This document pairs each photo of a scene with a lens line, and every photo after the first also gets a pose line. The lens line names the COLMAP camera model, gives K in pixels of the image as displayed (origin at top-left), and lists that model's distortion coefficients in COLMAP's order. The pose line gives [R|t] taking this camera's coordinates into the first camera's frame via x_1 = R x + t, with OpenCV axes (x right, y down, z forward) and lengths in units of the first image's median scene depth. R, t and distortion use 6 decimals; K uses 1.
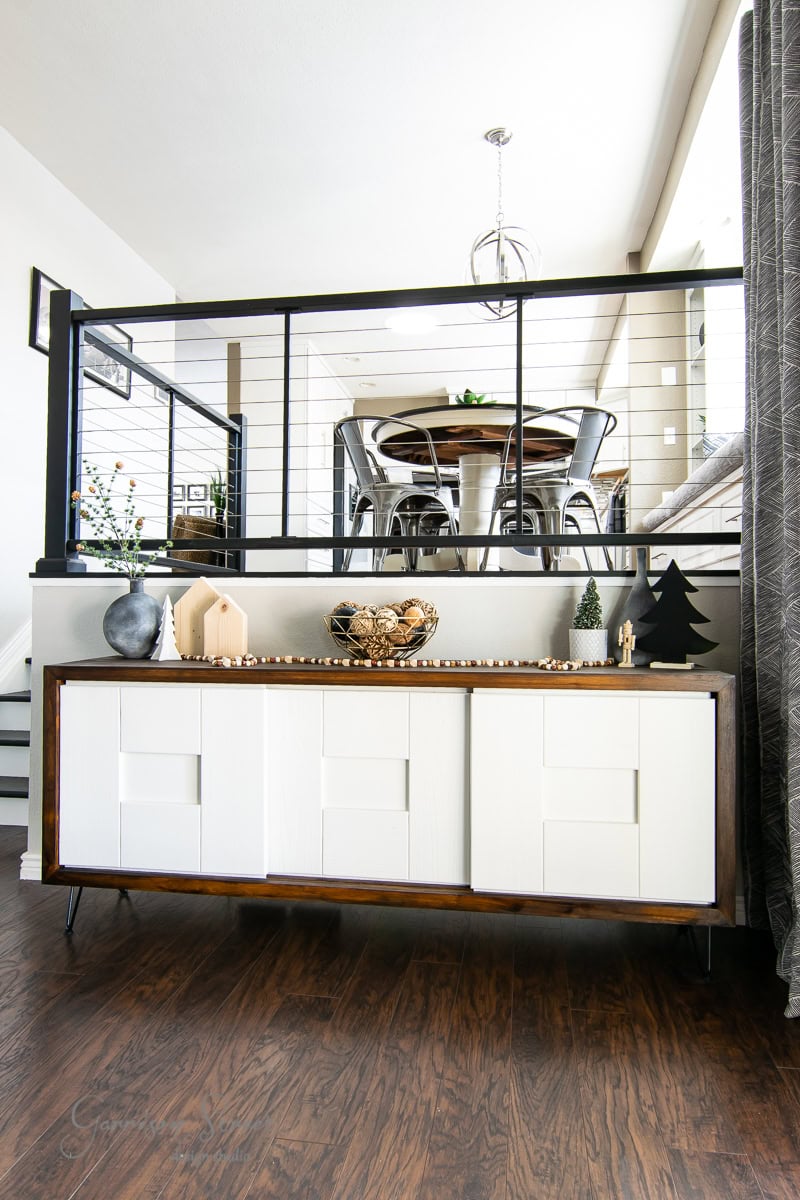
lens RADIAL K [[771.9, 0, 403.2], [0, 771.9, 586.3], [0, 0, 1]] dist [0.000626, 0.000789]
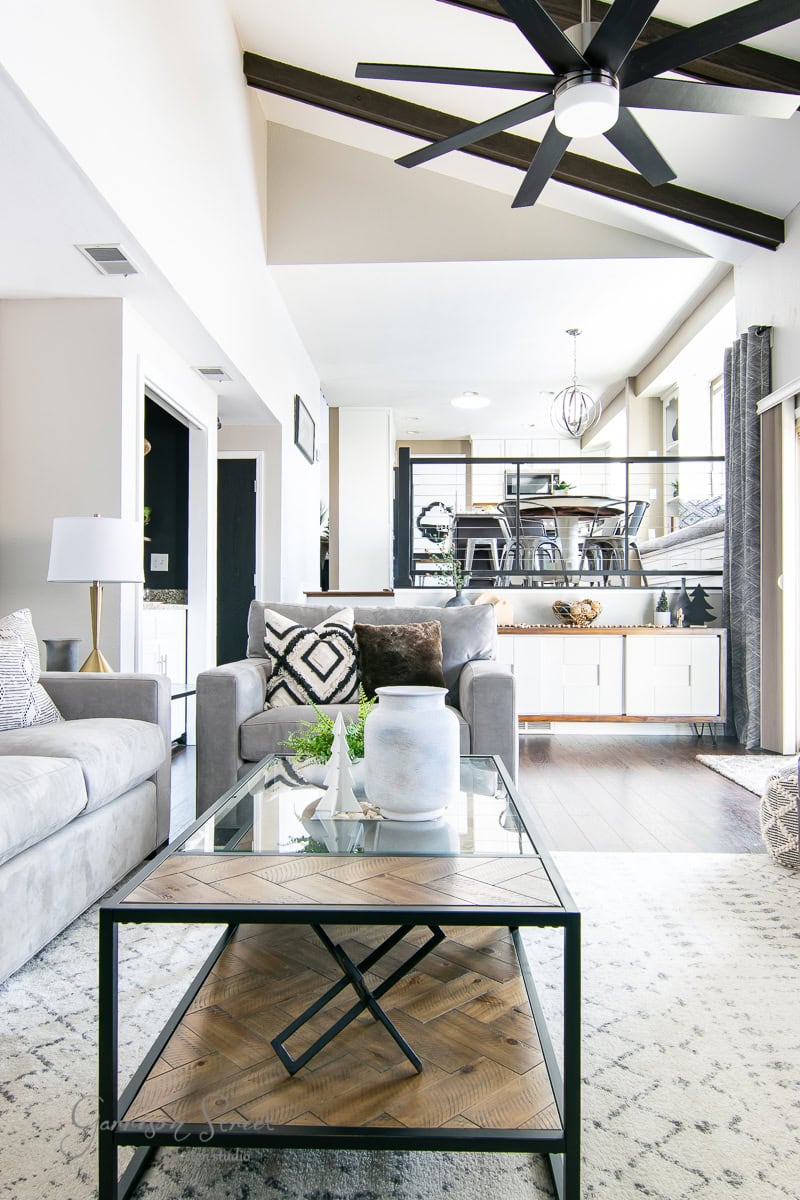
lens RADIAL K [[828.3, 0, 400.0], [0, 828.3, 600.0], [0, 0, 1]] dist [-0.001881, -0.000933]
pose [[0.992690, 0.003606, 0.120636, -0.848948], [-0.004415, 0.999970, 0.006433, 0.006717], [-0.120609, -0.006919, 0.992676, -1.387776]]
